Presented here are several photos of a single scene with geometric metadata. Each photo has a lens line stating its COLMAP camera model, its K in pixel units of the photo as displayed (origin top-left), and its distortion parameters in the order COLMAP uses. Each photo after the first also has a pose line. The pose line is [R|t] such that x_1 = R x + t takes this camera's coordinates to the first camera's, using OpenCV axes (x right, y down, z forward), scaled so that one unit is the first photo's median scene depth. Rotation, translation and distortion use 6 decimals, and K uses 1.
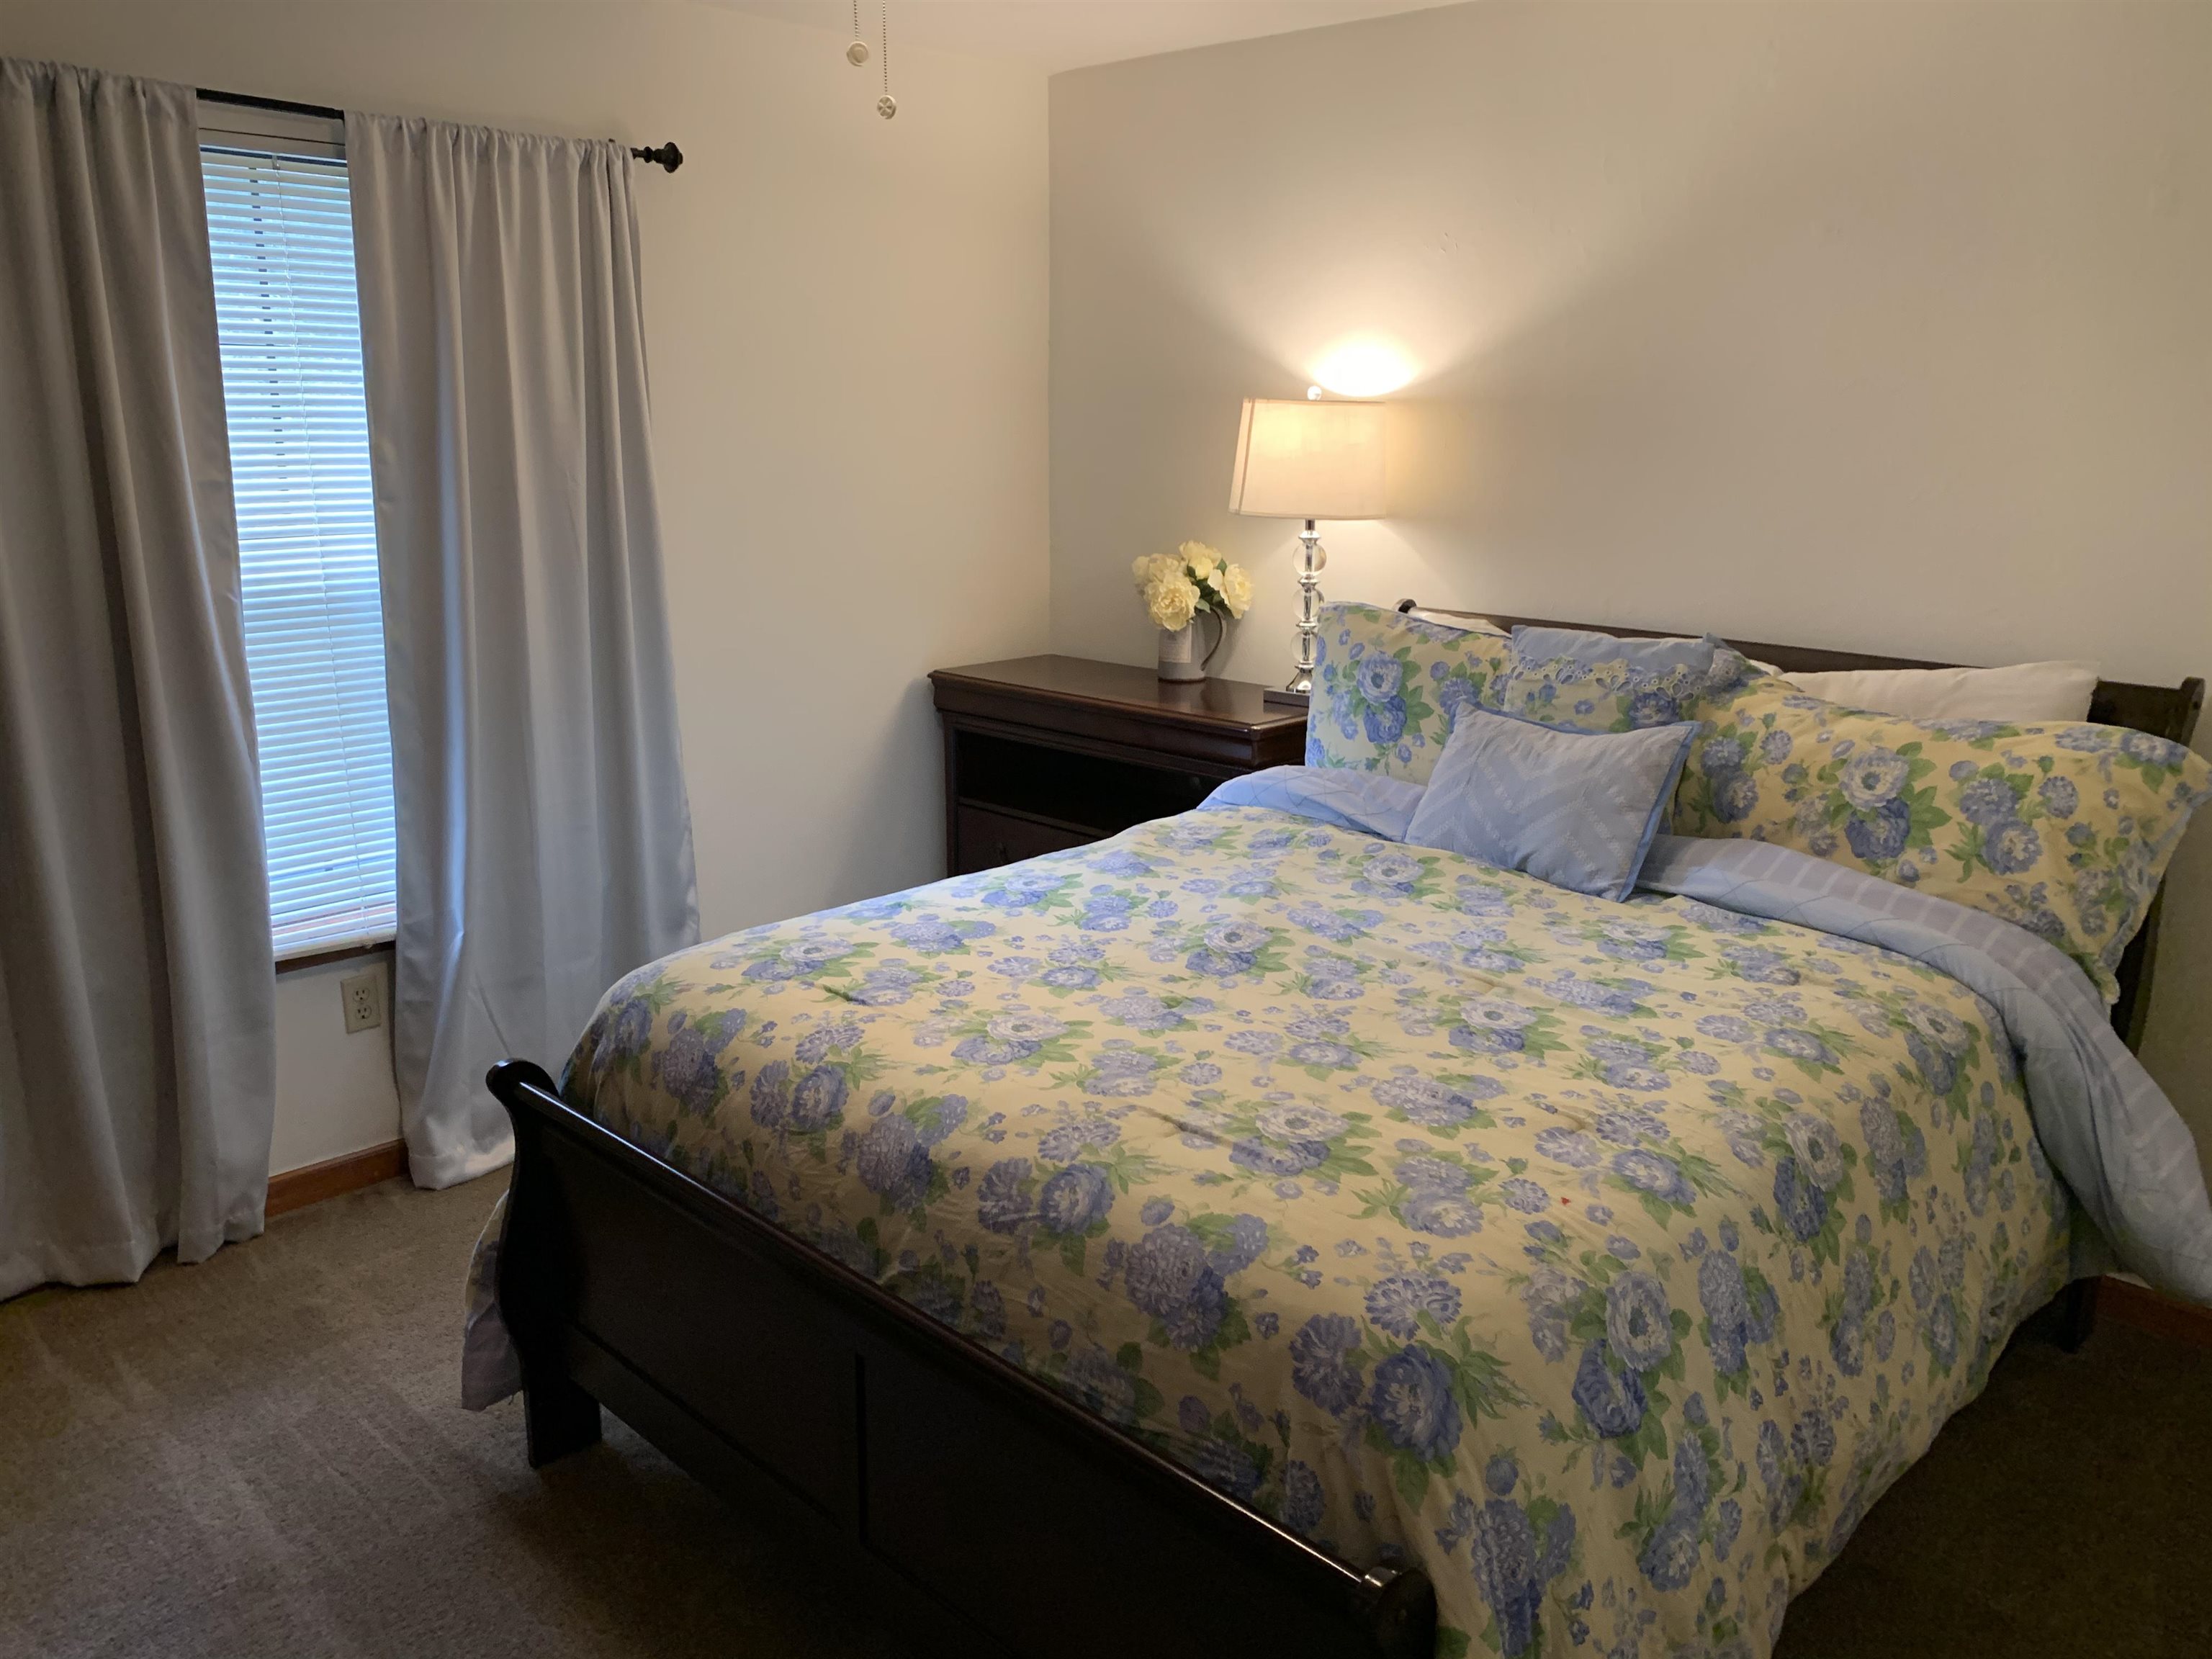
lens RADIAL K [[1685.5, 0, 1088.5], [0, 1685.5, 825.4], [0, 0, 1]] dist [0.039993, -0.039137]
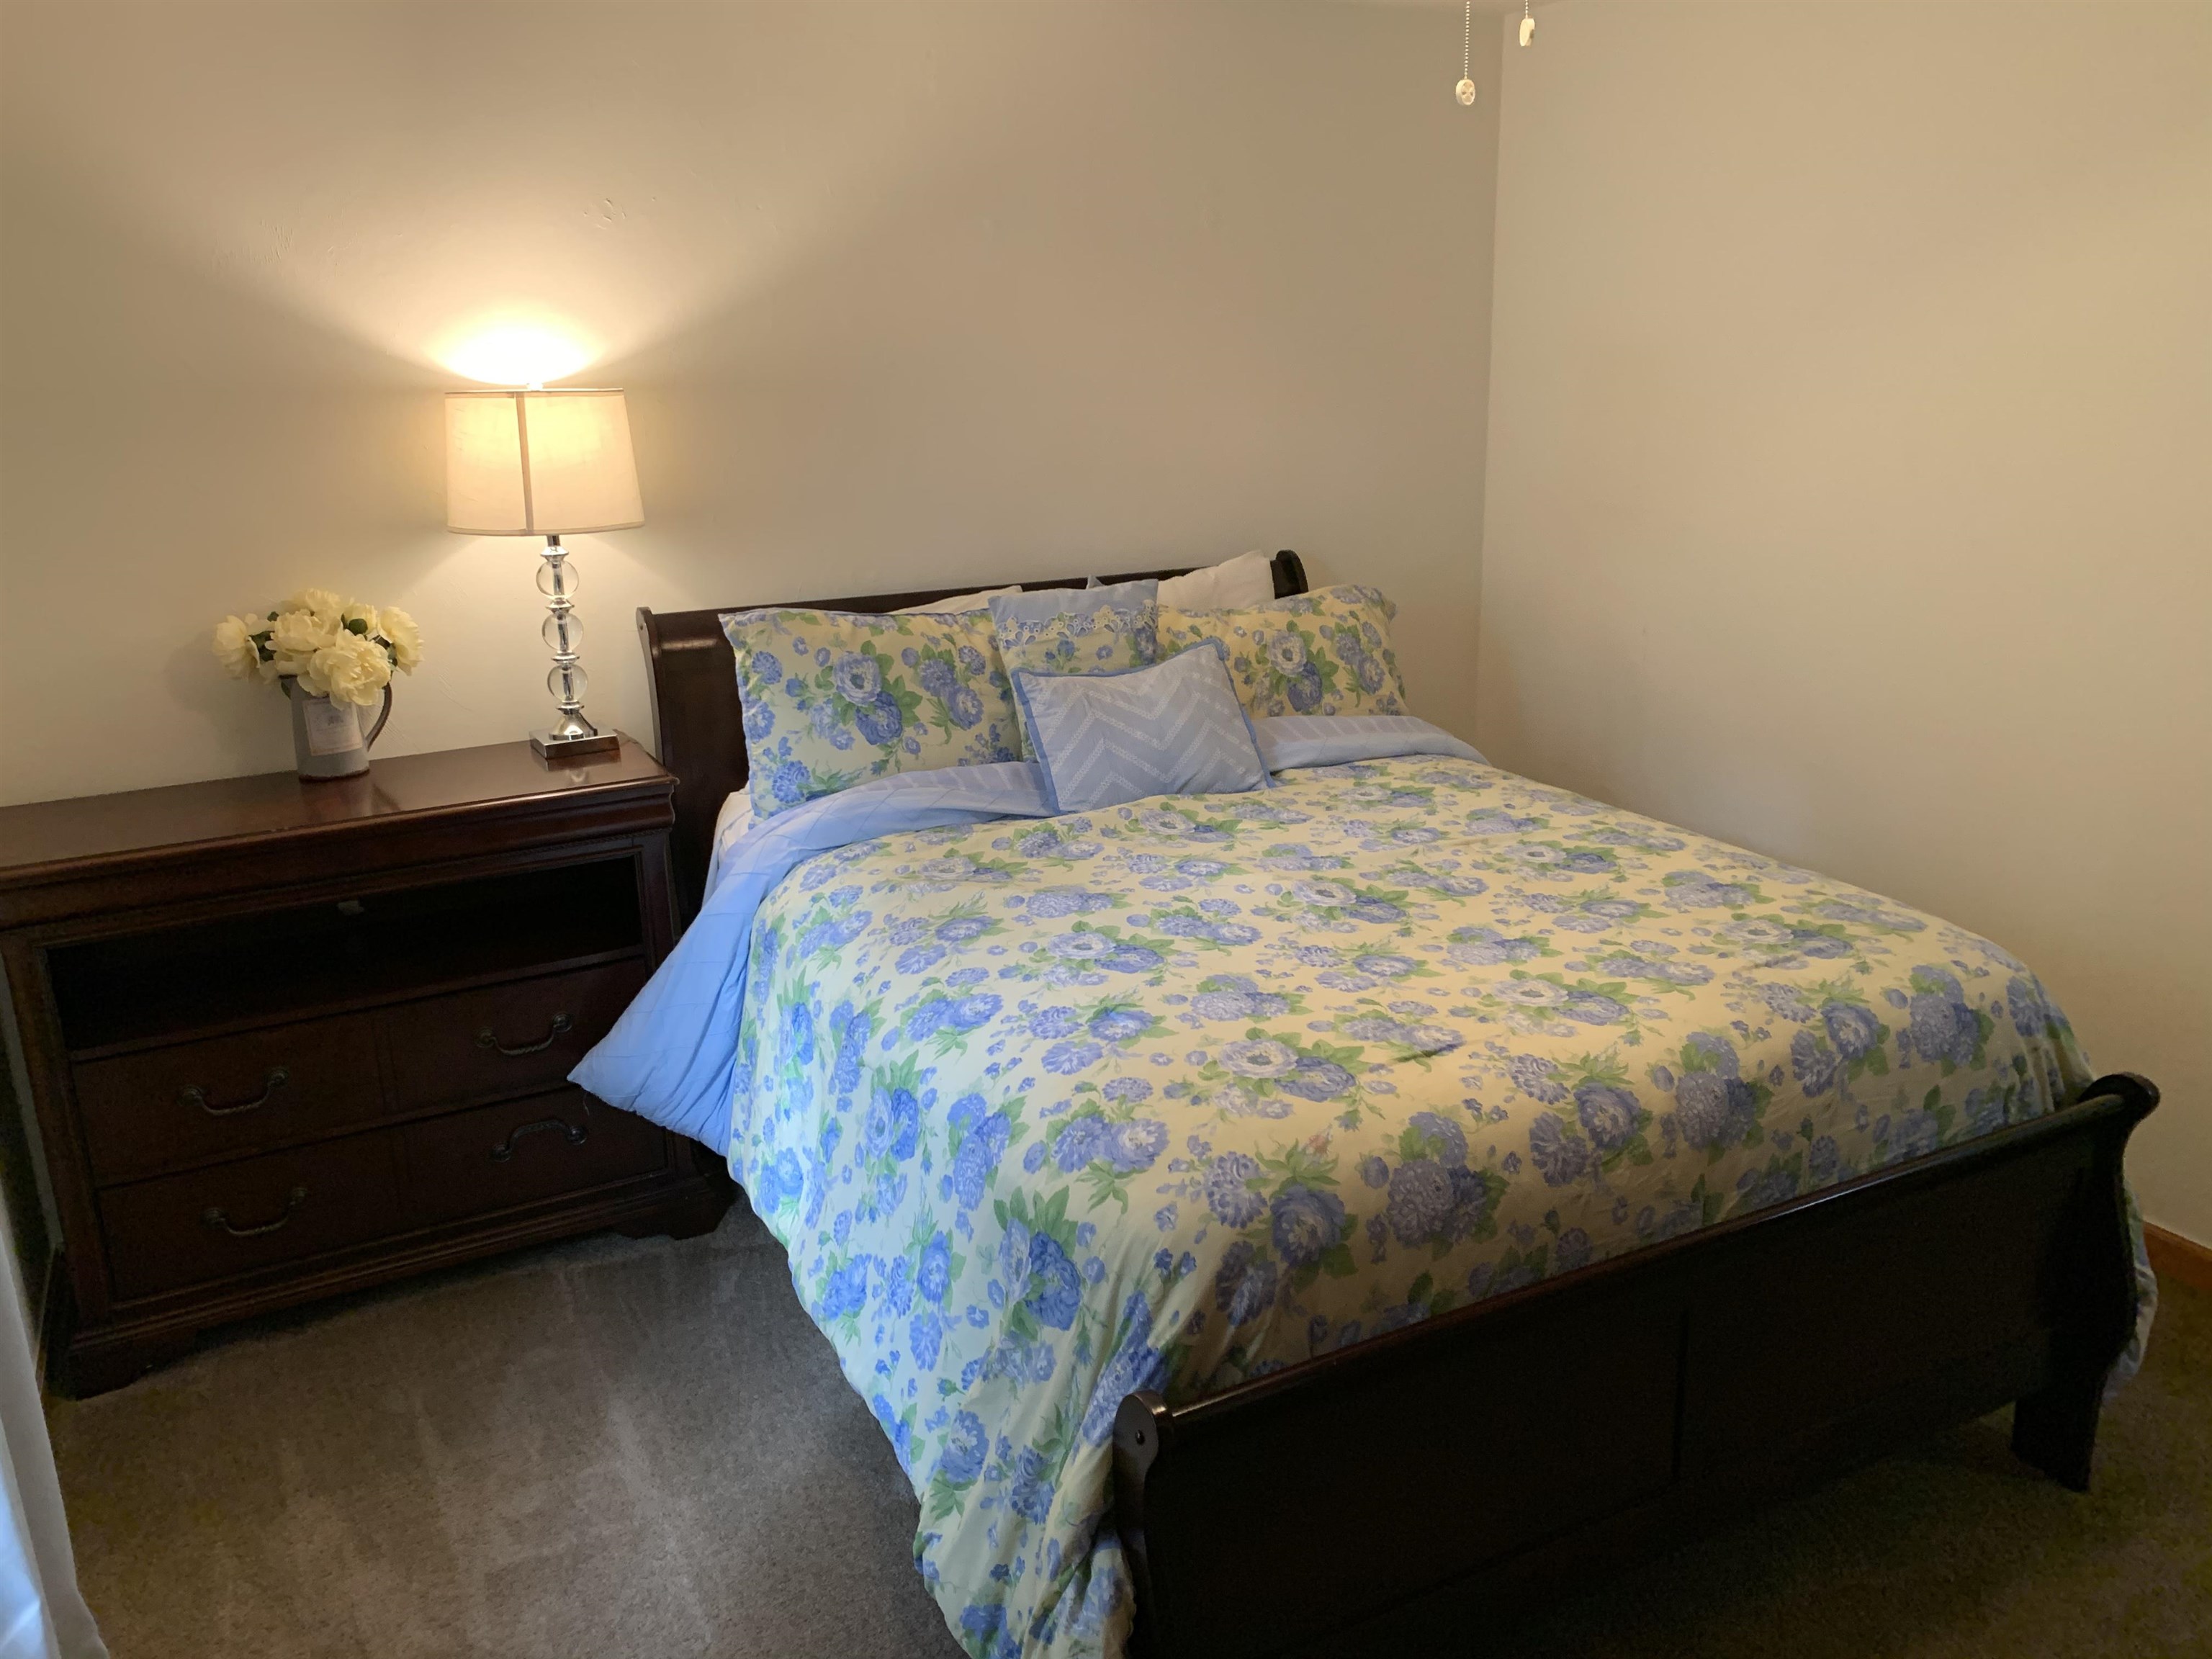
lens RADIAL K [[1685.5, 0, 1088.5], [0, 1685.5, 825.6], [0, 0, 1]] dist [0.039993, -0.039137]
pose [[0.310027, -0.280241, 0.908487, -0.993628], [0.254849, 0.945095, 0.204565, -0.250170], [-0.915934, 0.168106, 0.364425, 0.799673]]
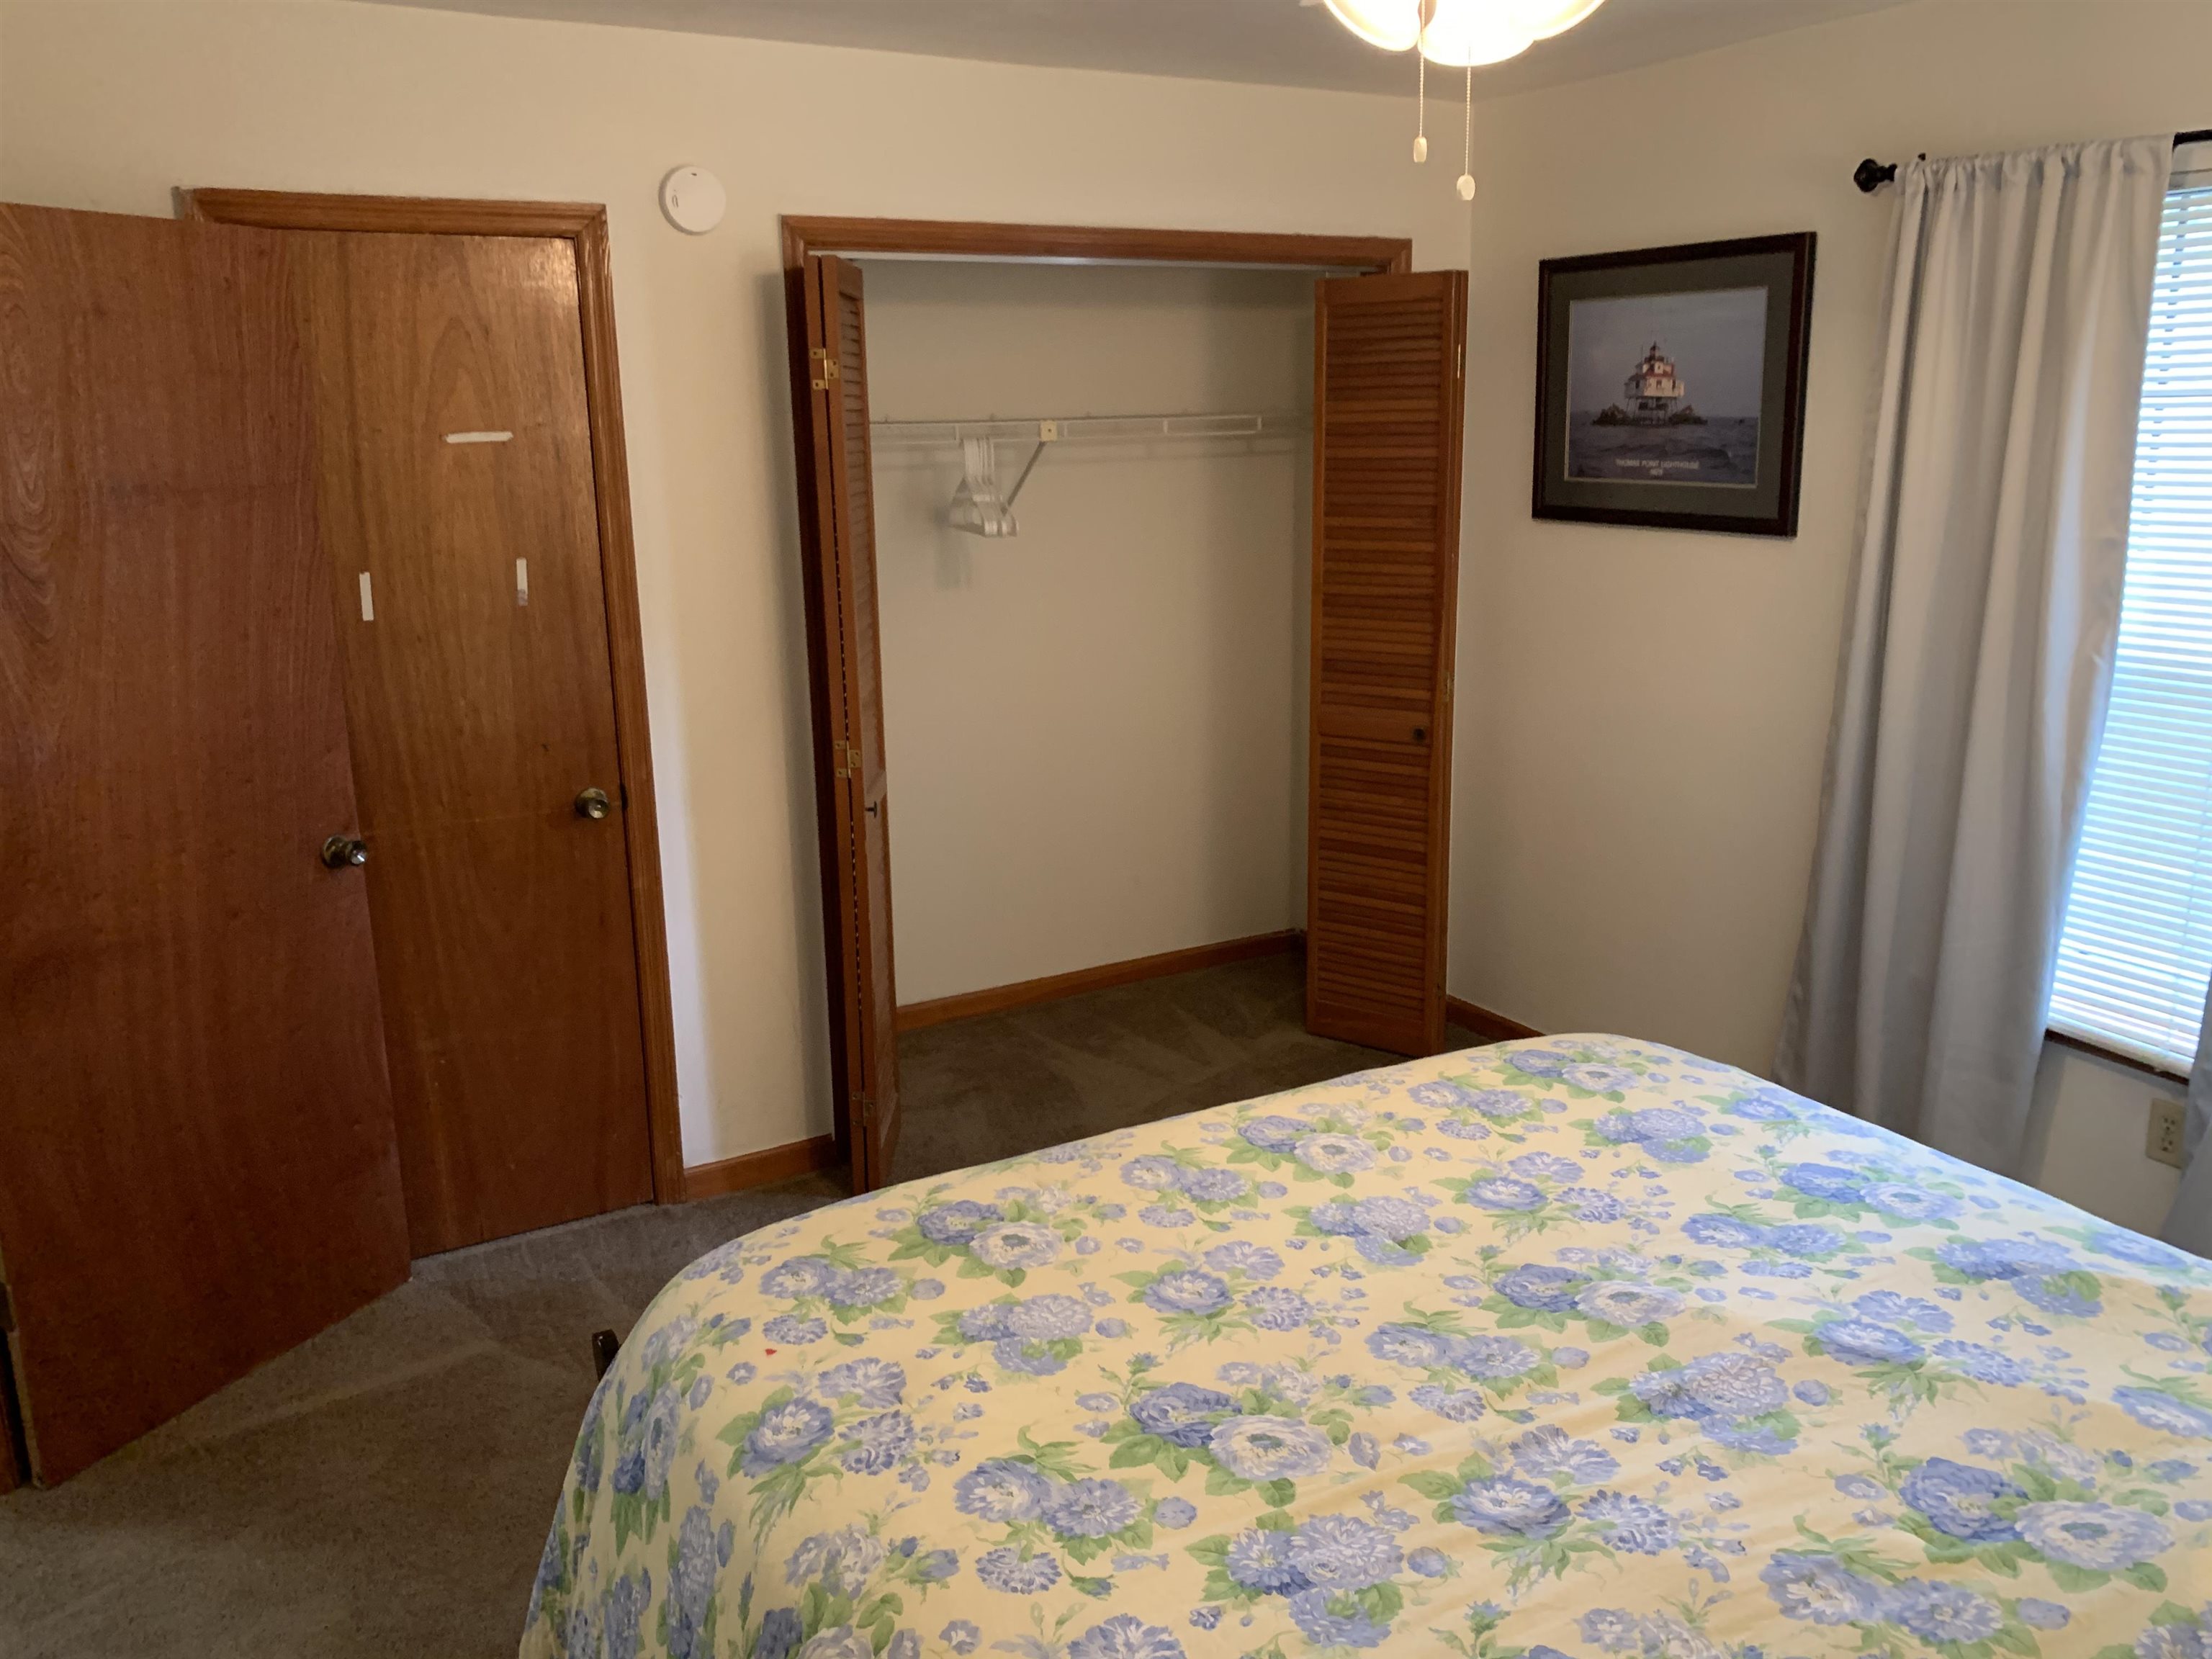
lens RADIAL K [[1685.5, 0, 1113.7], [0, 1685.5, 766.7], [0, 0, 1]] dist [0.039993, -0.039137]
pose [[-0.275552, 0.200033, -0.940243, 0.794128], [-0.217133, 0.939880, 0.263590, -0.287660], [0.936442, 0.276790, -0.215552, 0.967133]]
